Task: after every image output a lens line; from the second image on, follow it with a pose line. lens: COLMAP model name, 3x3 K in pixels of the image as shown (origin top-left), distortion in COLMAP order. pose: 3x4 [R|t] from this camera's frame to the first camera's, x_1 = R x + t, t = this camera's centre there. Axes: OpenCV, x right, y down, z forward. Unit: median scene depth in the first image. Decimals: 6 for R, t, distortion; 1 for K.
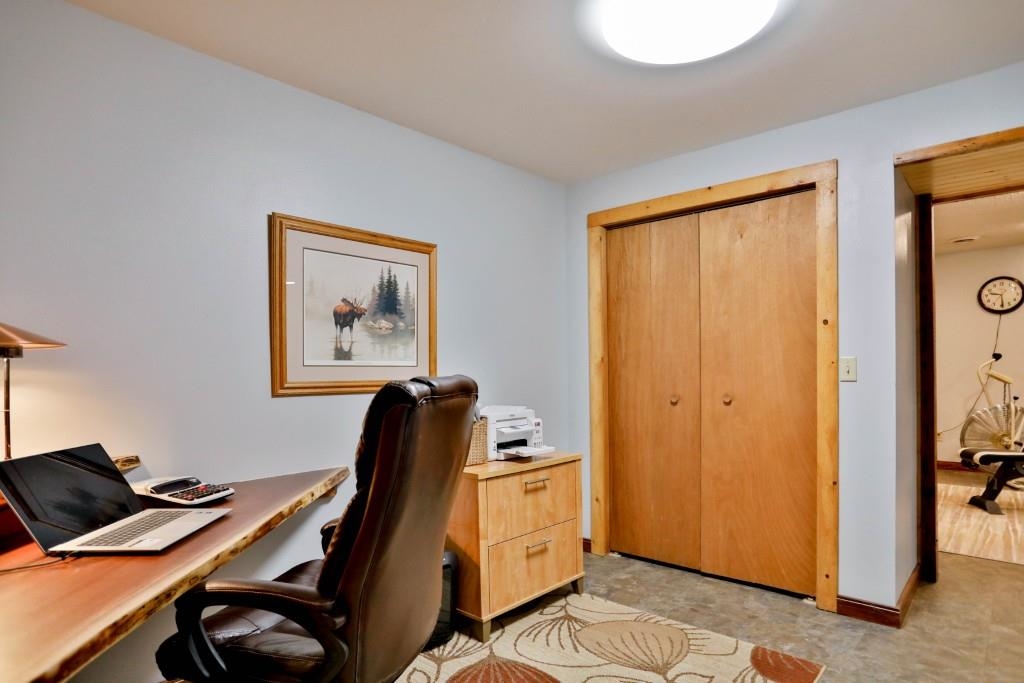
lens RADIAL K [[591.1, 0, 513.9], [0, 591.1, 370.6], [0, 0, 1]] dist [-0.002450, -0.000303]
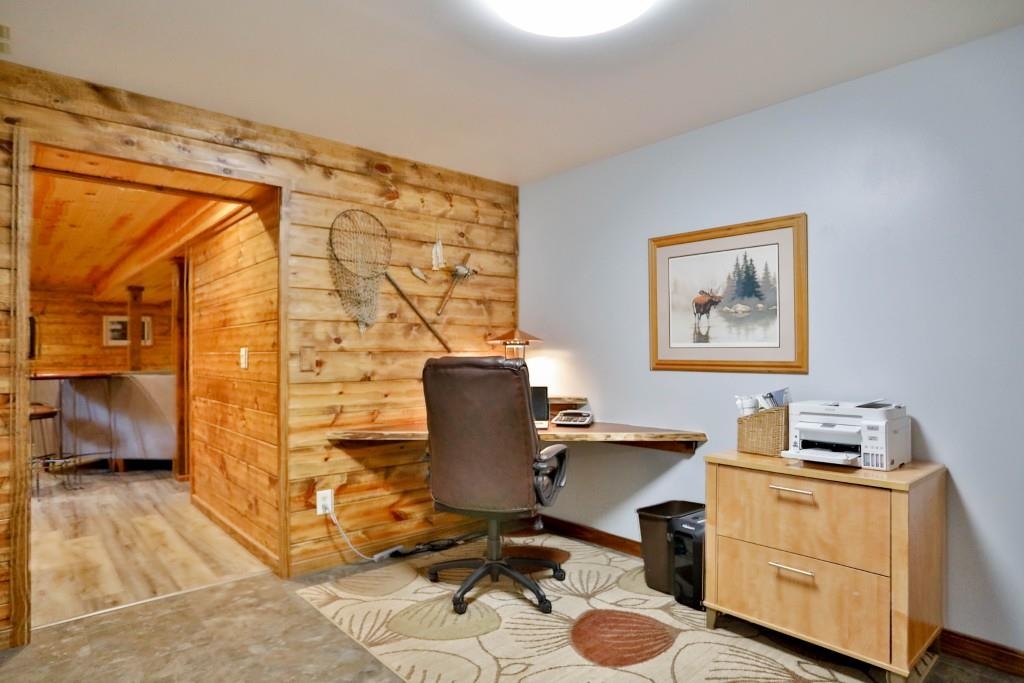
lens RADIAL K [[583.1, 0, 512.0], [0, 583.1, 341.5], [0, 0, 1]] dist [0.003651, 0.001699]
pose [[-0.110643, -0.011227, -0.993797, 0.875394], [-0.001627, 0.999937, -0.011115, -0.005970], [0.993859, 0.000387, -0.110654, 0.714426]]
